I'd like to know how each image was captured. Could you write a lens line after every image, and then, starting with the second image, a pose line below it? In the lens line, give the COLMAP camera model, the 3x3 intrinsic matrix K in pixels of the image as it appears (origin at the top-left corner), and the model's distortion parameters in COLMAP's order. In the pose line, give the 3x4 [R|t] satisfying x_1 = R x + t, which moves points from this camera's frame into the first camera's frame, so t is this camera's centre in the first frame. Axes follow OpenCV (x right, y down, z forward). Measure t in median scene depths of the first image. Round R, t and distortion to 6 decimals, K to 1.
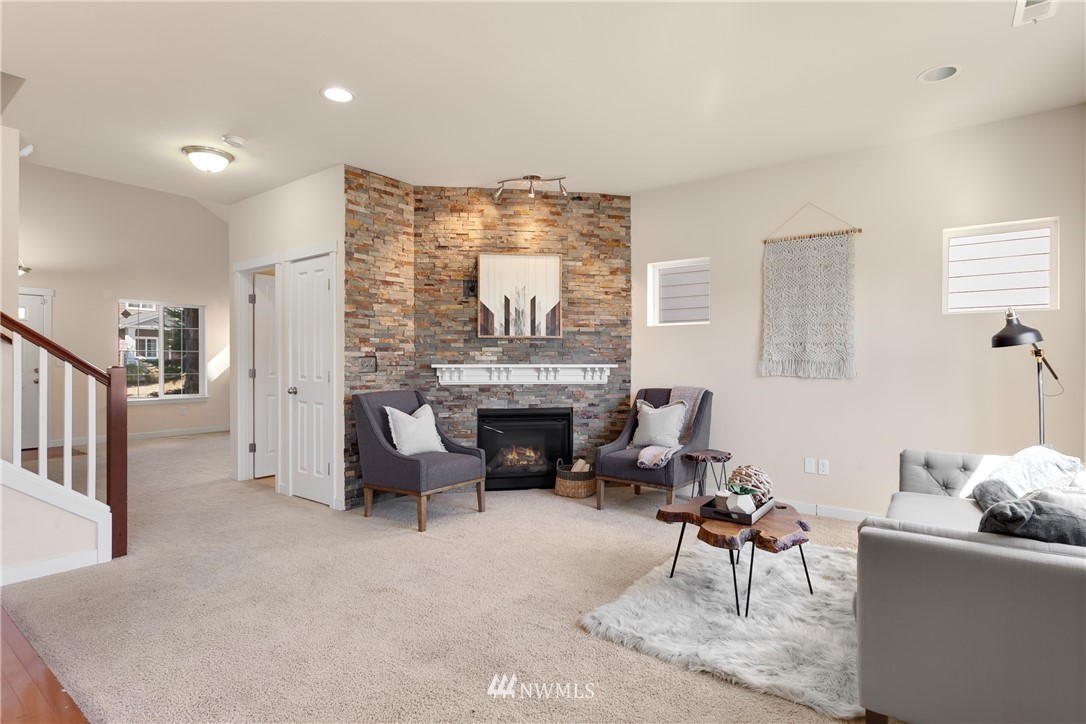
lens RADIAL K [[563.7, 0, 542.8], [0, 563.7, 361.3], [0, 0, 1]] dist [-0.004422, -0.000249]
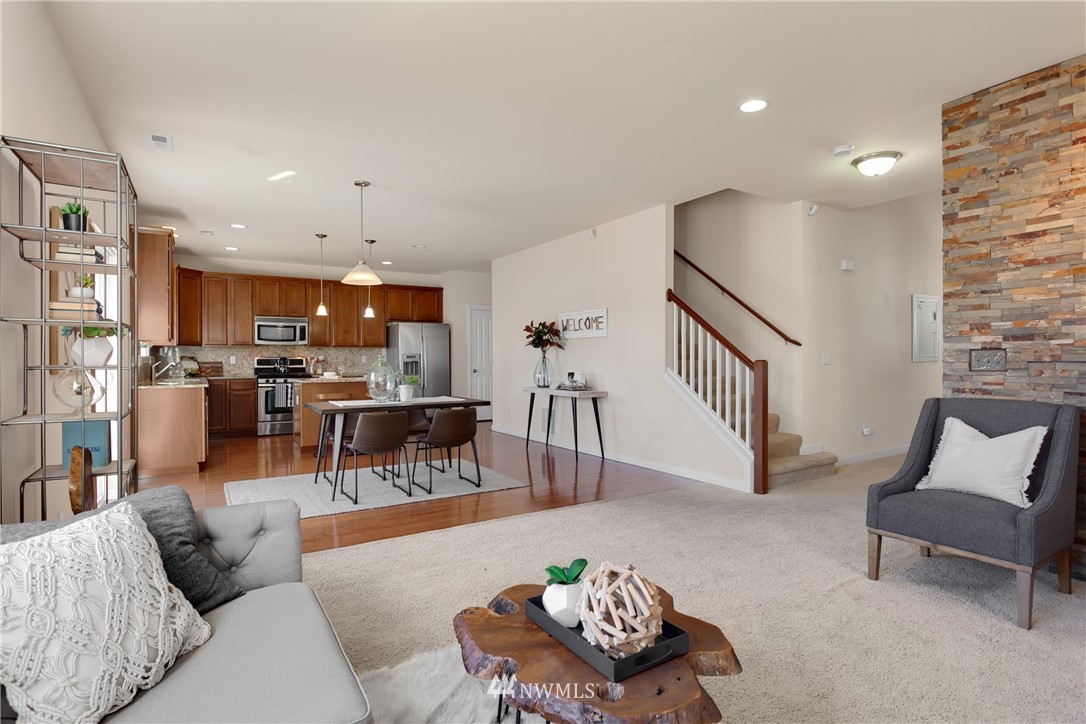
lens RADIAL K [[563.7, 0, 542.6], [0, 563.7, 361.3], [0, 0, 1]] dist [-0.004422, -0.000249]
pose [[-0.378135, 0.003883, -0.925742, 0.557126], [0.000473, 0.999992, 0.004002, 0.004131], [0.925751, 0.001075, -0.378133, 0.744588]]
